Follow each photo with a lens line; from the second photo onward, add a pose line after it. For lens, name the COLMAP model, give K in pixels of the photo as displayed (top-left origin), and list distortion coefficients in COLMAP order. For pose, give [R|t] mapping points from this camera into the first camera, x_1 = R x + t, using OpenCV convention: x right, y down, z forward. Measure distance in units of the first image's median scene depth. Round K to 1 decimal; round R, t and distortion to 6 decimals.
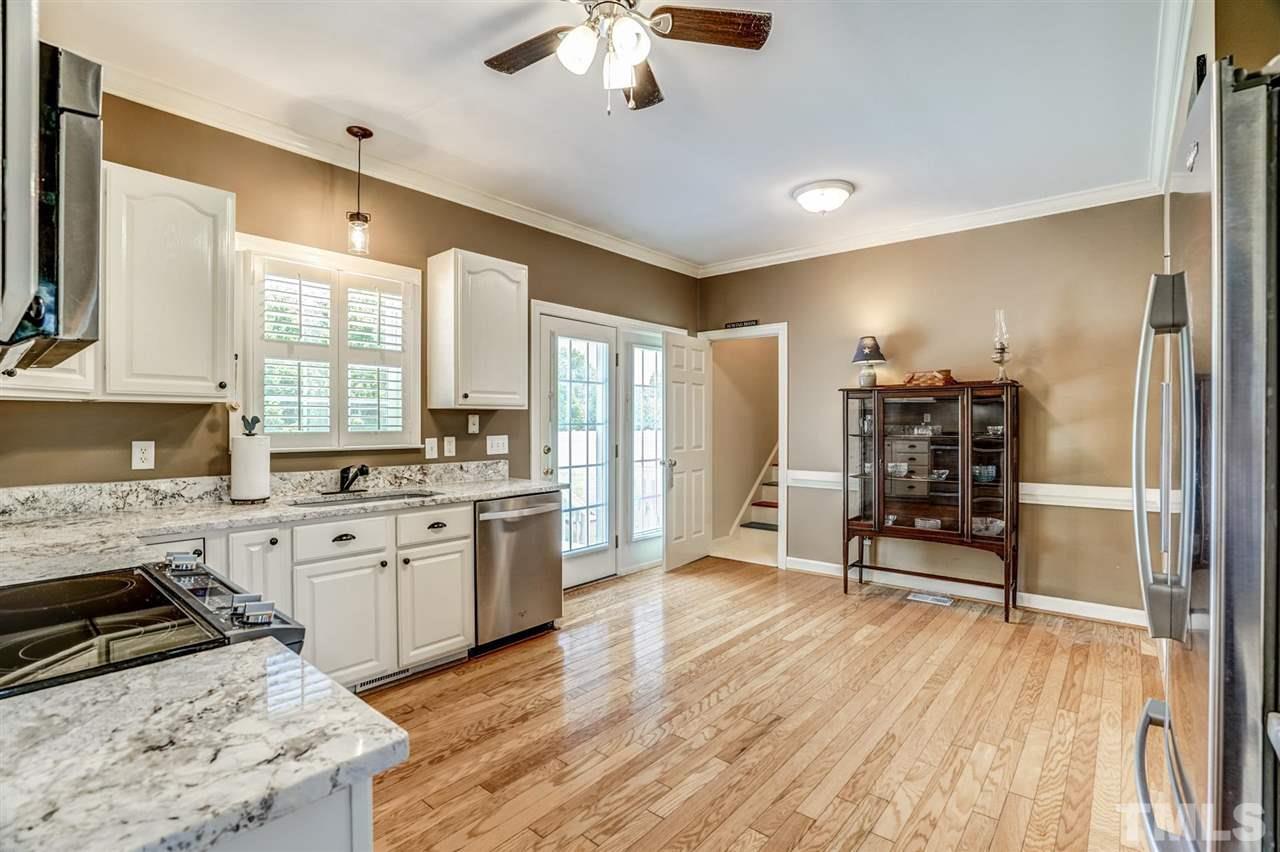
lens RADIAL K [[578.6, 0, 661.9], [0, 578.6, 429.4], [0, 0, 1]] dist [-0.041880, 0.000523]
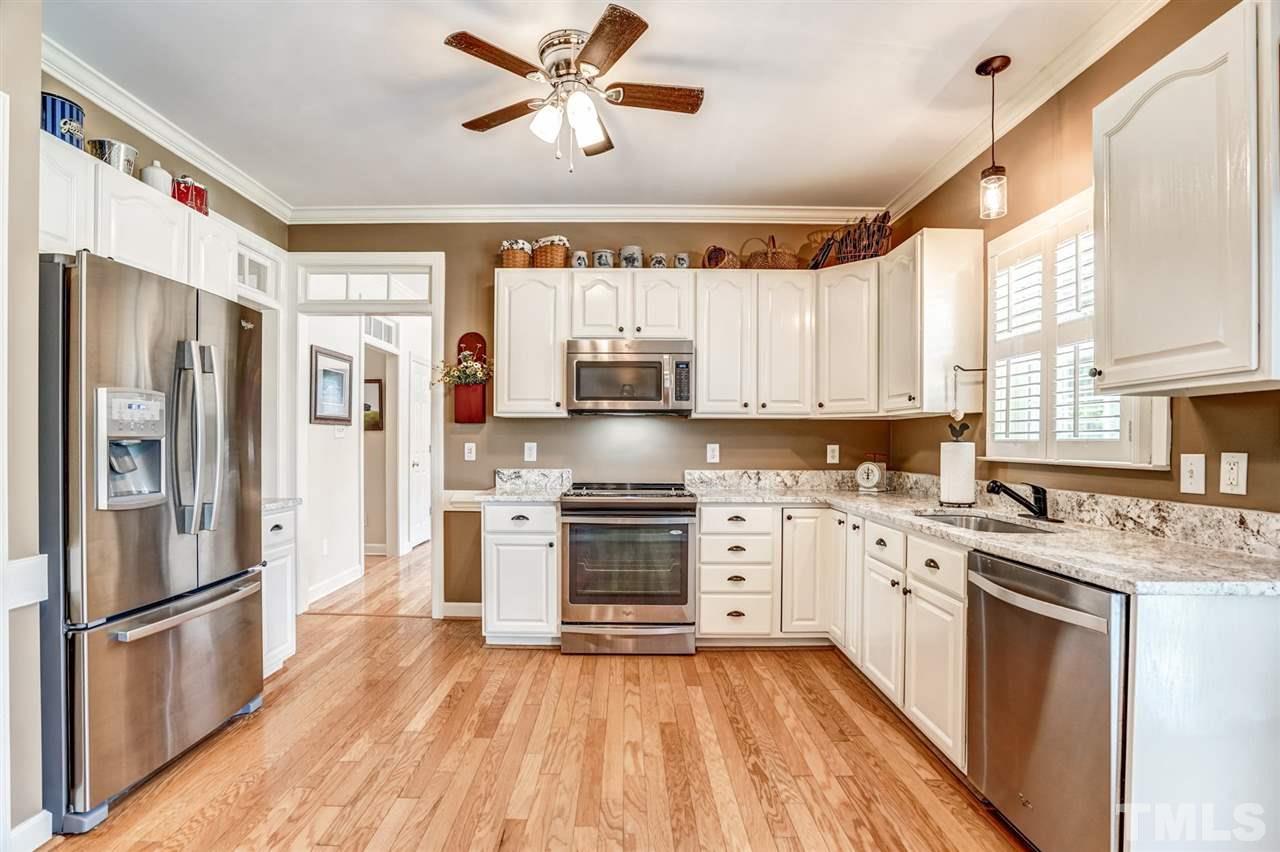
lens RADIAL K [[614.9, 0, 622.6], [0, 614.9, 446.5], [0, 0, 1]] dist [-0.024979, 0.000620]
pose [[-0.783913, 0.002060, -0.620868, 0.412647], [-0.010289, 0.999814, 0.016309, 0.006453], [0.620786, 0.019173, -0.783746, 1.364489]]
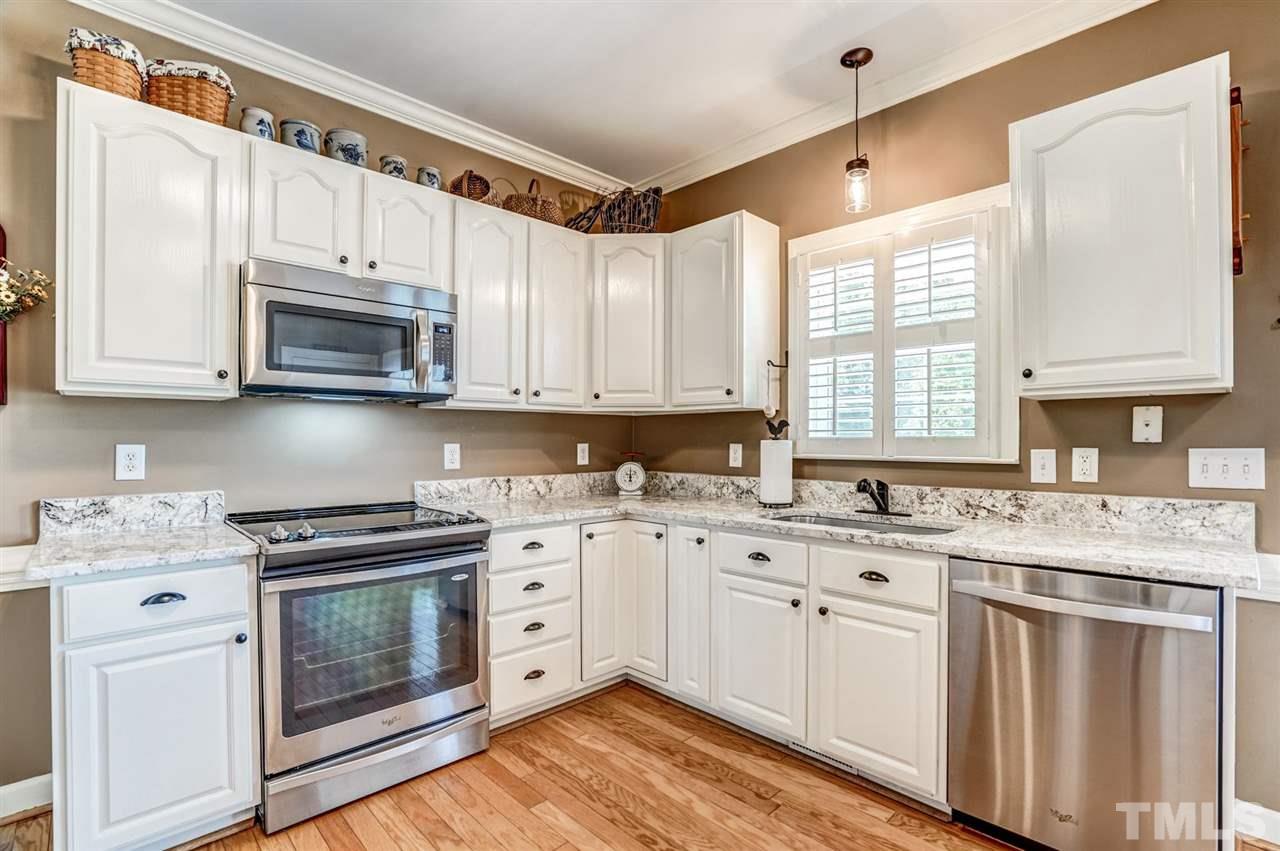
lens RADIAL K [[600.0, 0, 644.1], [0, 600.0, 441.8], [0, 0, 1]] dist [-0.052643, 0.020611]
pose [[-0.121984, 0.004449, -0.992522, 0.321177], [-0.009116, 0.999943, 0.005602, 0.009836], [0.992490, 0.009732, -0.121936, 0.815821]]
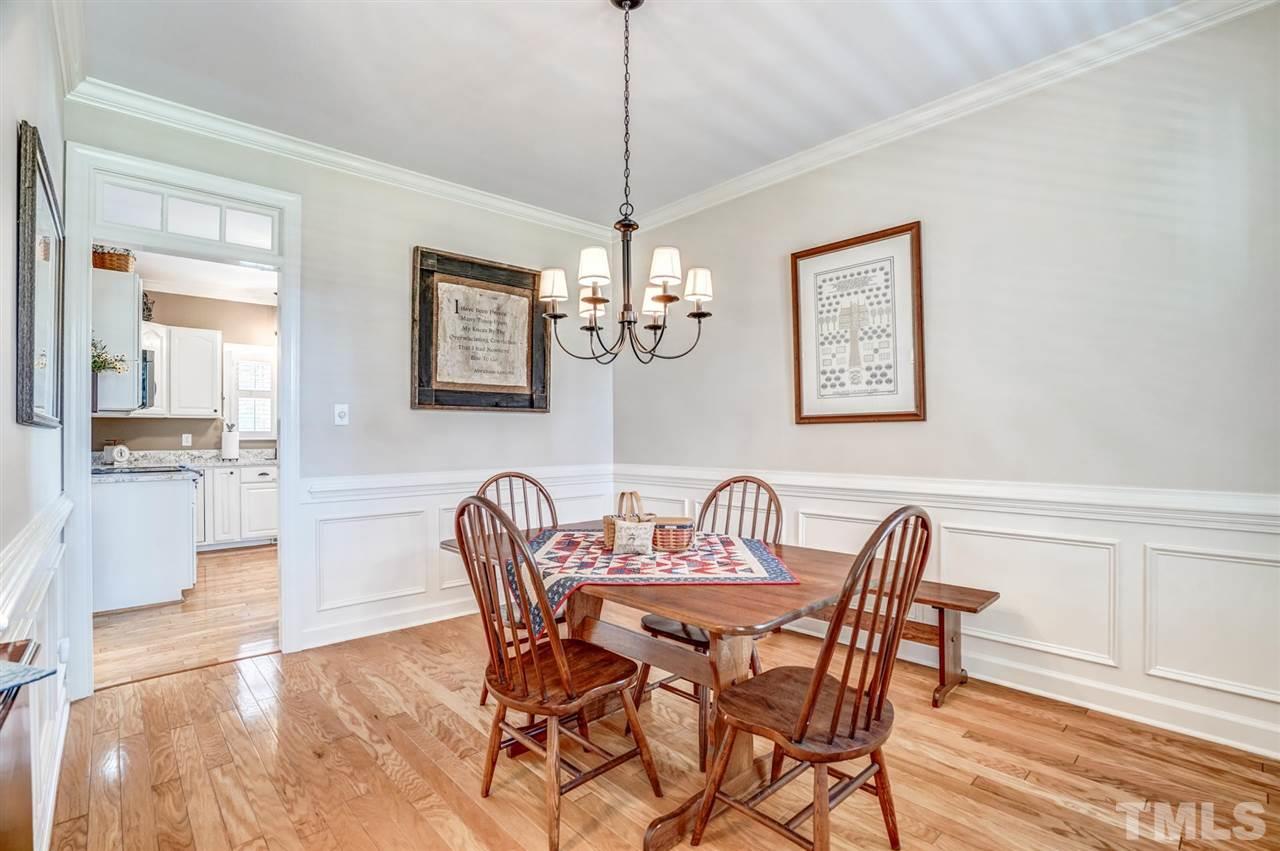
lens RADIAL K [[578.6, 0, 661.9], [0, 578.6, 428.9], [0, 0, 1]] dist [-0.041880, 0.000523]
pose [[0.992249, 0.000305, -0.124262, 1.210594], [-0.001501, 0.999953, -0.009530, 0.015960], [0.124253, 0.009642, 0.992204, -0.992176]]
